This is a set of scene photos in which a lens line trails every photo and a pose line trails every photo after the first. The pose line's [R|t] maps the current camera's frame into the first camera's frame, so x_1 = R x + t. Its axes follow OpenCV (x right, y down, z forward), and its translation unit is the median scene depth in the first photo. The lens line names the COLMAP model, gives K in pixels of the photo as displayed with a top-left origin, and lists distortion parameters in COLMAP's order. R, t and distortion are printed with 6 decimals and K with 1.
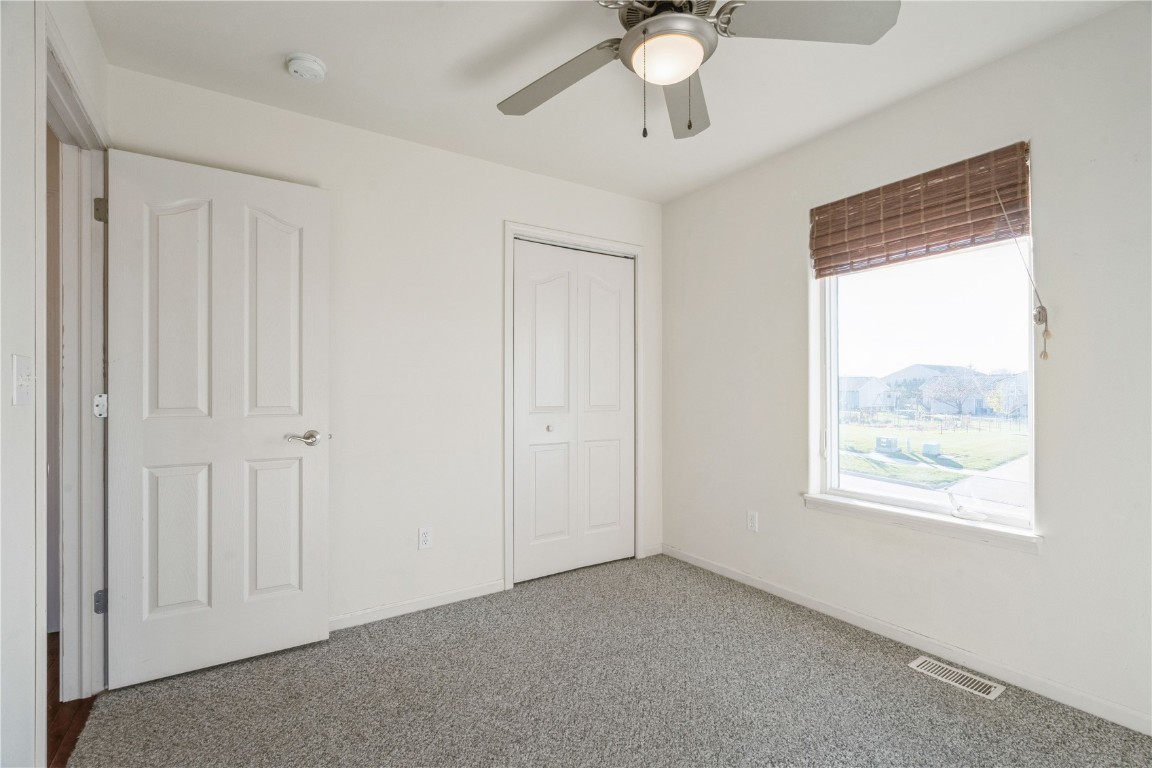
lens RADIAL K [[521.0, 0, 573.5], [0, 521.0, 386.7], [0, 0, 1]] dist [-0.000998, -0.000159]
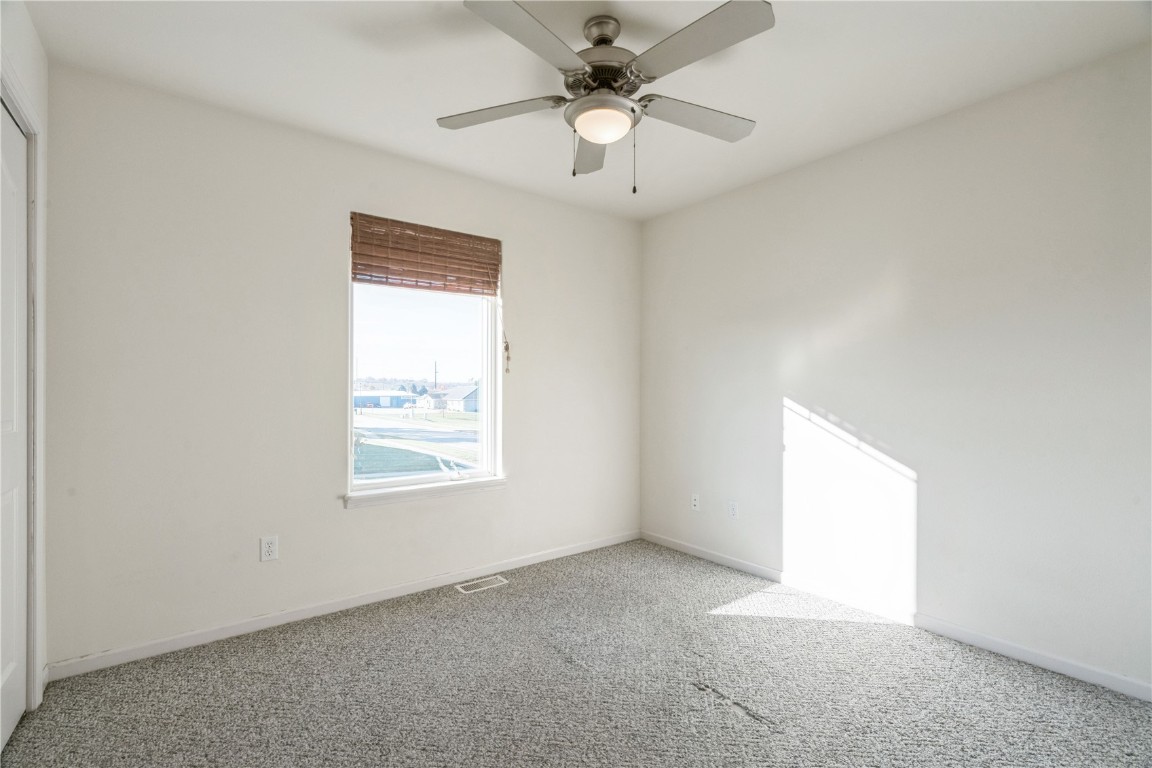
lens RADIAL K [[521.0, 0, 573.5], [0, 521.0, 386.7], [0, 0, 1]] dist [-0.000998, -0.000159]
pose [[-0.075694, 0.012921, 0.997047, -0.715387], [-0.003908, 0.999905, -0.013255, 0.012470], [-0.997123, -0.004900, -0.075636, 0.794789]]
